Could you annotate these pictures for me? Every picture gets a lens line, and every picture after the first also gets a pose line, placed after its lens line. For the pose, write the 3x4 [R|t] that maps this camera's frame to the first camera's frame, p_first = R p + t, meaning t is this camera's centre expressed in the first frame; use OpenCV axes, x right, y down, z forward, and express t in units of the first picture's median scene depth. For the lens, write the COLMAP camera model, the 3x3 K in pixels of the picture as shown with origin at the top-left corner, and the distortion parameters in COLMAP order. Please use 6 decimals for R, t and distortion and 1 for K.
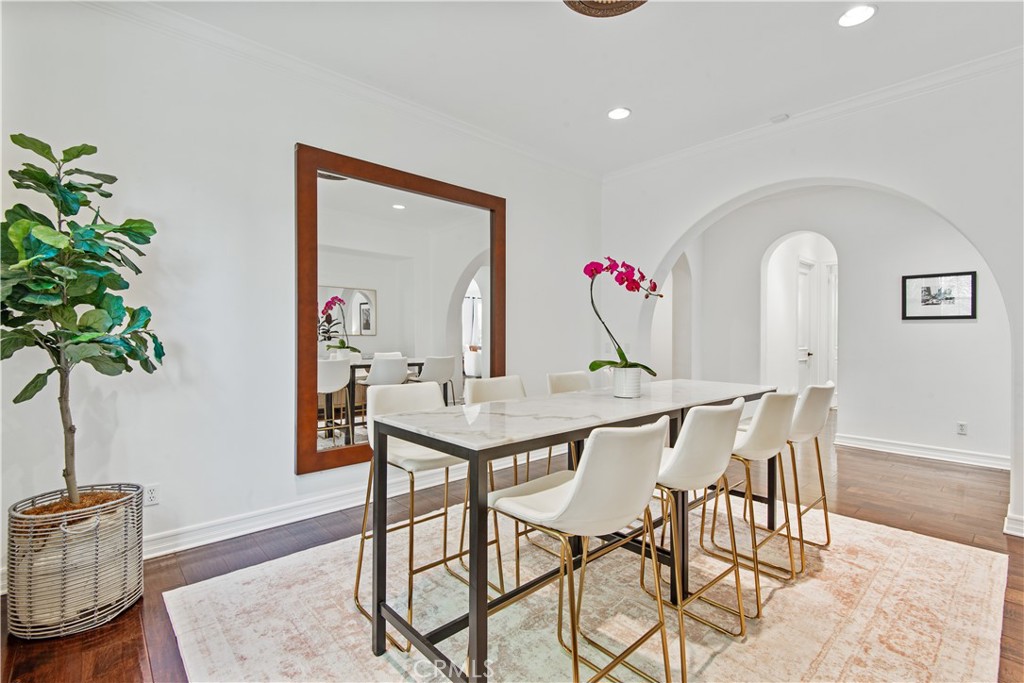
lens RADIAL K [[466.1, 0, 512.0], [0, 466.1, 341.5], [0, 0, 1]] dist [-0.000097, -0.000006]
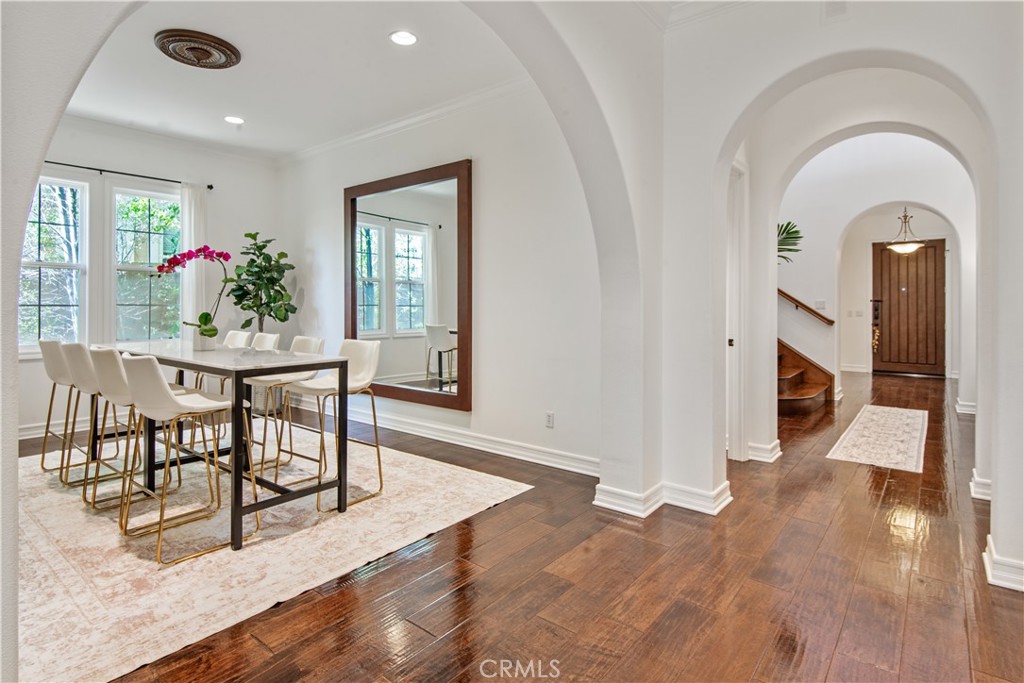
lens RADIAL K [[538.3, 0, 510.5], [0, 538.3, 310.5], [0, 0, 1]] dist [-0.000388, -0.000652]
pose [[0.151021, 0.002584, -0.988527, 1.753220], [-0.017416, 0.999848, -0.000047, -0.004584], [0.988377, 0.017223, 0.151043, 1.513166]]
